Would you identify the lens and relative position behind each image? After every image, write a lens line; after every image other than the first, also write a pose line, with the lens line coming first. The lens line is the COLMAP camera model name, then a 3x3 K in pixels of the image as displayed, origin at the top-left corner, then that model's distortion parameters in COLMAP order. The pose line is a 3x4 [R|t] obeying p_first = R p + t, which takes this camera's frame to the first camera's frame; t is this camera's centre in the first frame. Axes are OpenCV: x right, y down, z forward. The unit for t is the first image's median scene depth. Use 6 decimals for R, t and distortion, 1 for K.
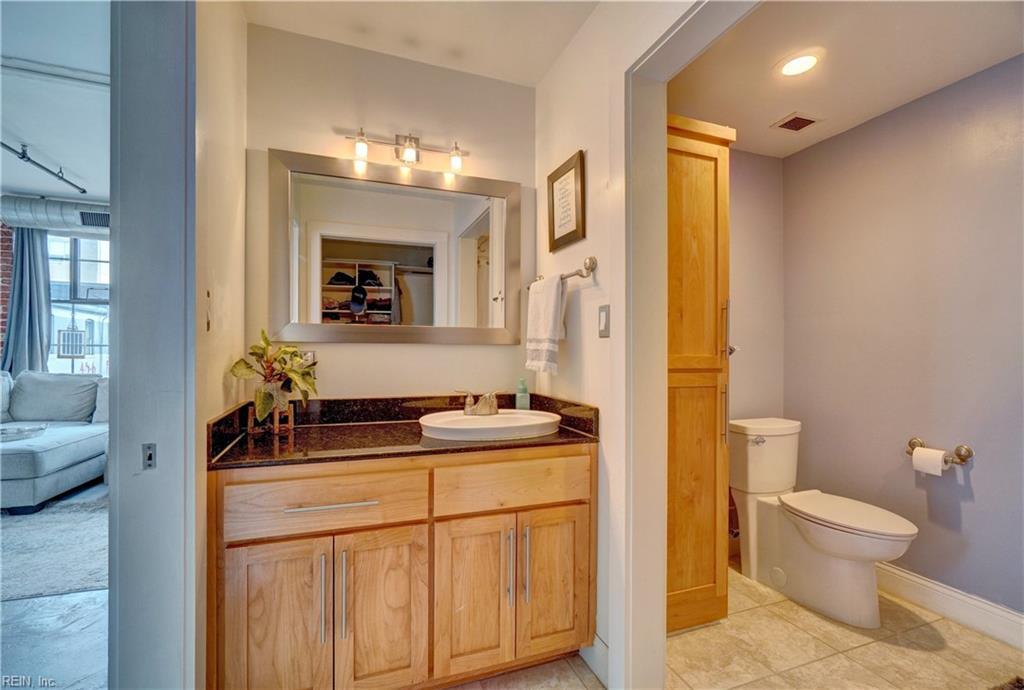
lens RADIAL K [[443.1, 0, 500.7], [0, 443.1, 351.6], [0, 0, 1]] dist [-0.000689, 0.000404]
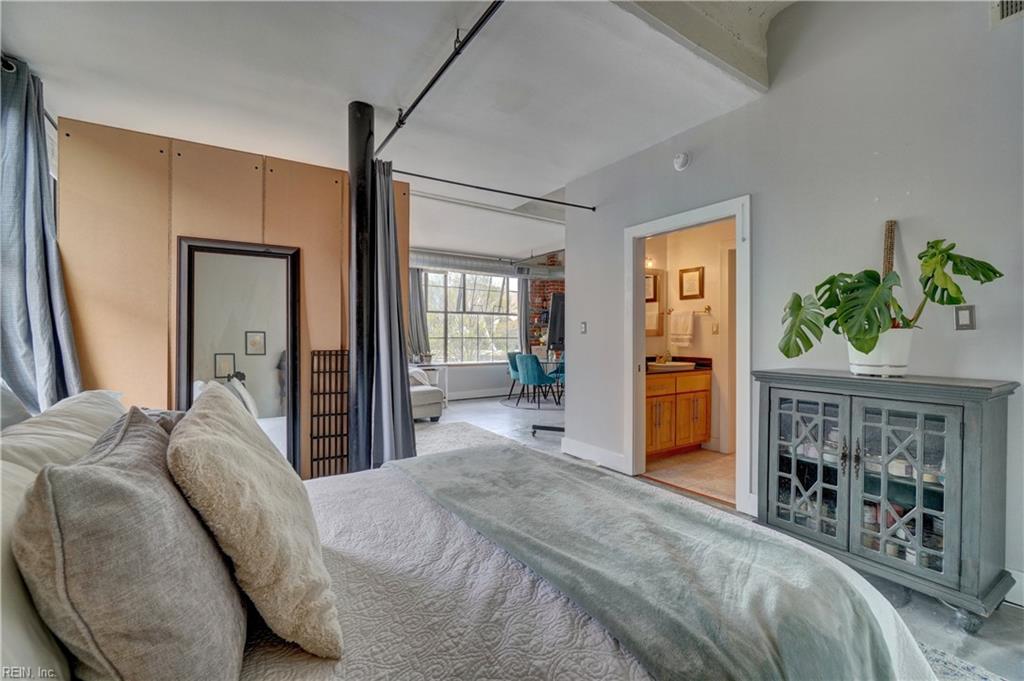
lens RADIAL K [[437.3, 0, 505.6], [0, 437.3, 340.2], [0, 0, 1]] dist [-0.005030, 0.000871]
pose [[0.974510, -0.007135, 0.224231, -1.520962], [0.006647, 0.999974, 0.002933, -0.006796], [-0.224246, -0.001368, 0.974532, -1.294438]]
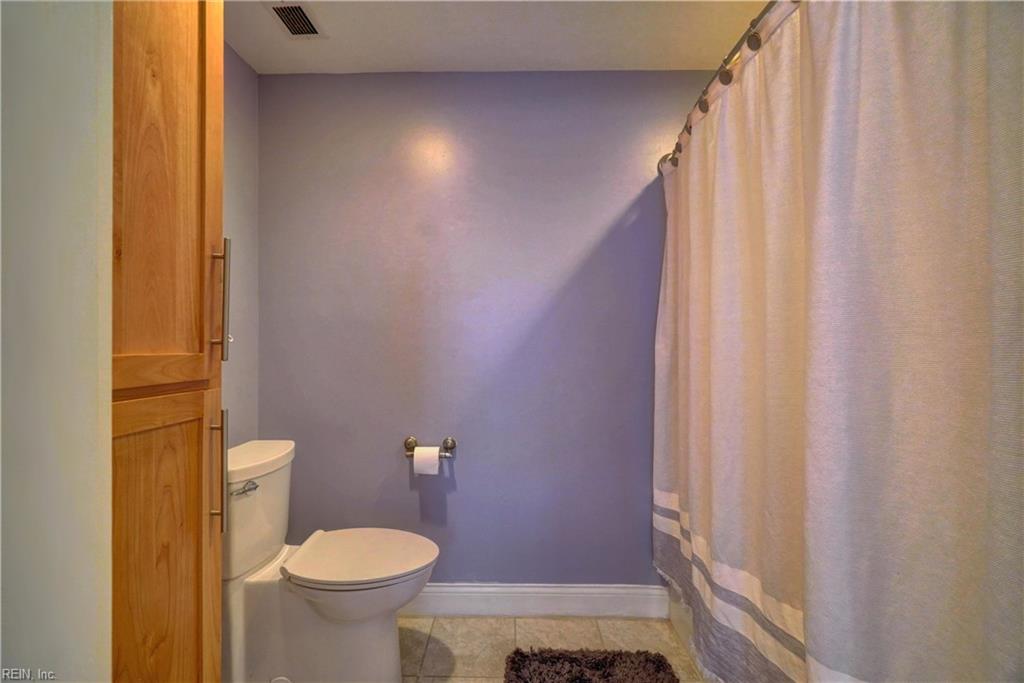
lens RADIAL K [[437.3, 0, 505.6], [0, 437.3, 341.2], [0, 0, 1]] dist [-0.005030, 0.000871]
pose [[0.352739, 0.003096, 0.935717, 0.169576], [0.005611, 0.999970, -0.005424, 0.000148], [-0.935705, 0.007164, 0.352711, 0.547130]]
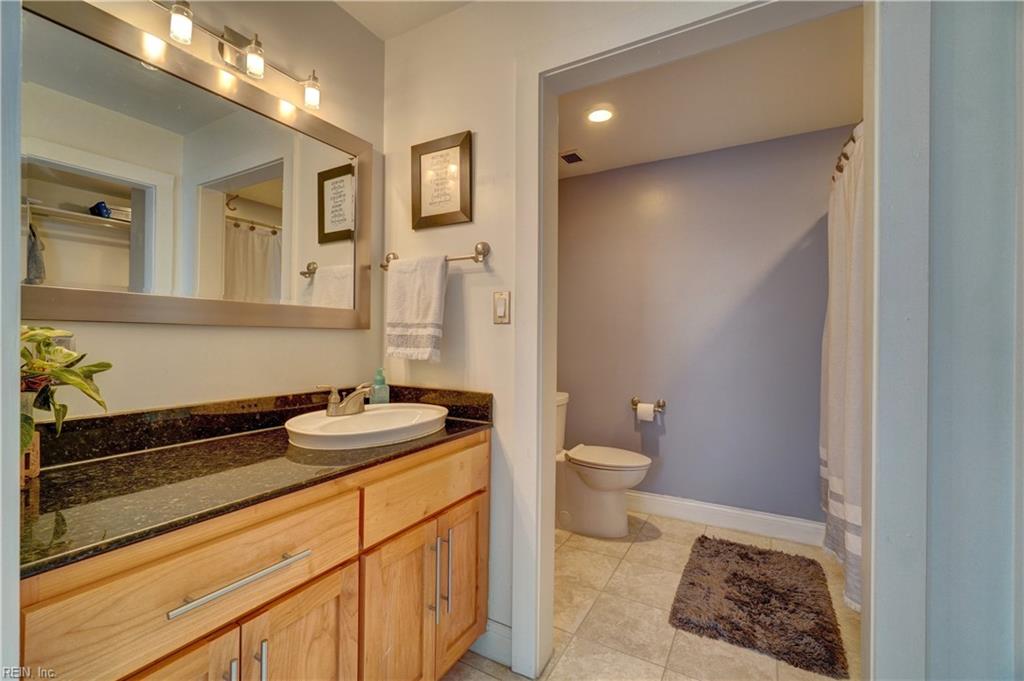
lens RADIAL K [[437.3, 0, 505.6], [0, 437.3, 340.2], [0, 0, 1]] dist [-0.005030, 0.000871]
pose [[0.765622, -0.001963, 0.643288, -0.348122], [-0.001389, 0.999988, 0.004705, 0.001070], [-0.643290, -0.004496, 0.765610, 0.196046]]
